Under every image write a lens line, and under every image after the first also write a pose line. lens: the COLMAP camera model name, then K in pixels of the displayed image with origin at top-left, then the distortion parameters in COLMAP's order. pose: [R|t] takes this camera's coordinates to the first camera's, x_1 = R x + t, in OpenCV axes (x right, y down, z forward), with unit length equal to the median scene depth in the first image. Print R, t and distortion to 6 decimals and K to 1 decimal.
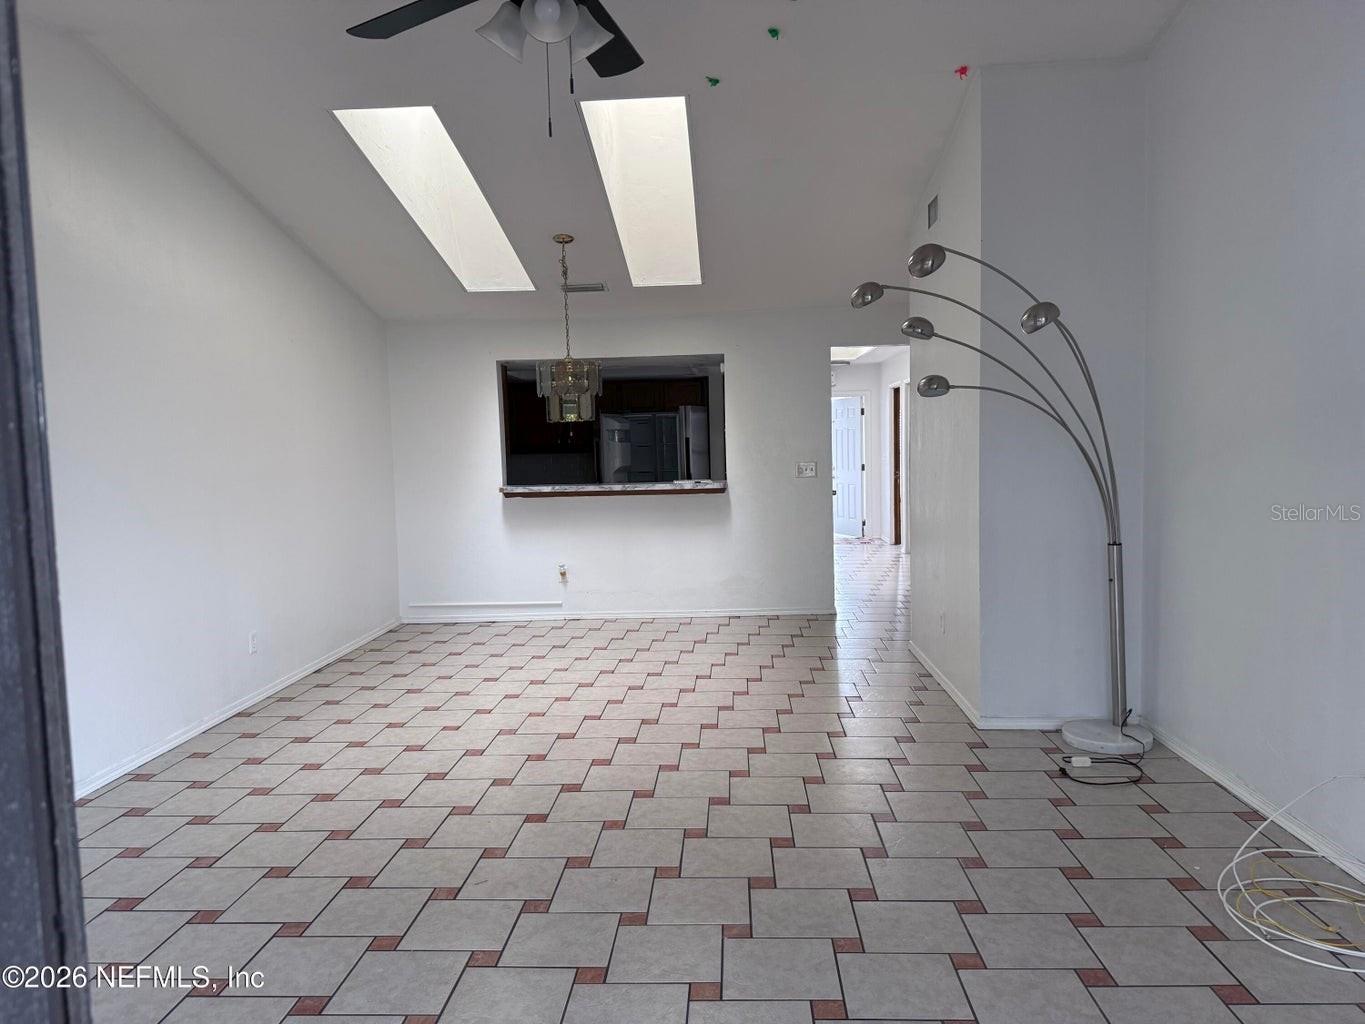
lens RADIAL K [[945.8, 0, 692.8], [0, 945.8, 517.6], [0, 0, 1]] dist [0.083927, -0.102183]
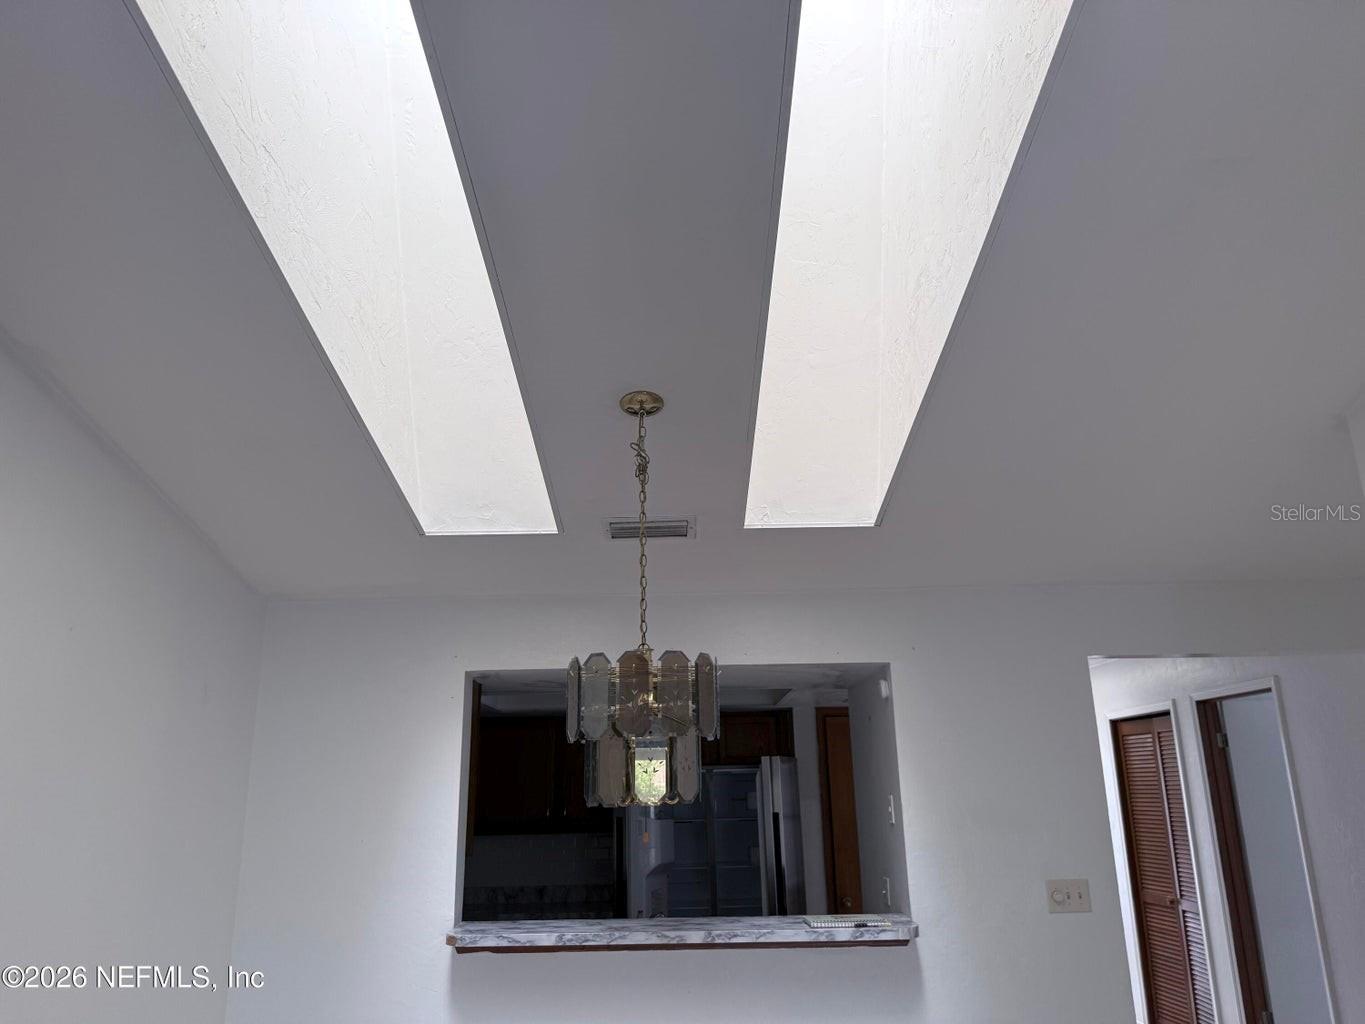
lens RADIAL K [[945.8, 0, 692.8], [0, 945.8, 517.6], [0, 0, 1]] dist [0.083927, -0.102183]
pose [[0.998901, 0.018976, 0.042851, -0.105065], [-0.002845, 0.937224, -0.348717, -0.060590], [-0.046779, 0.348212, 0.936248, 0.468248]]
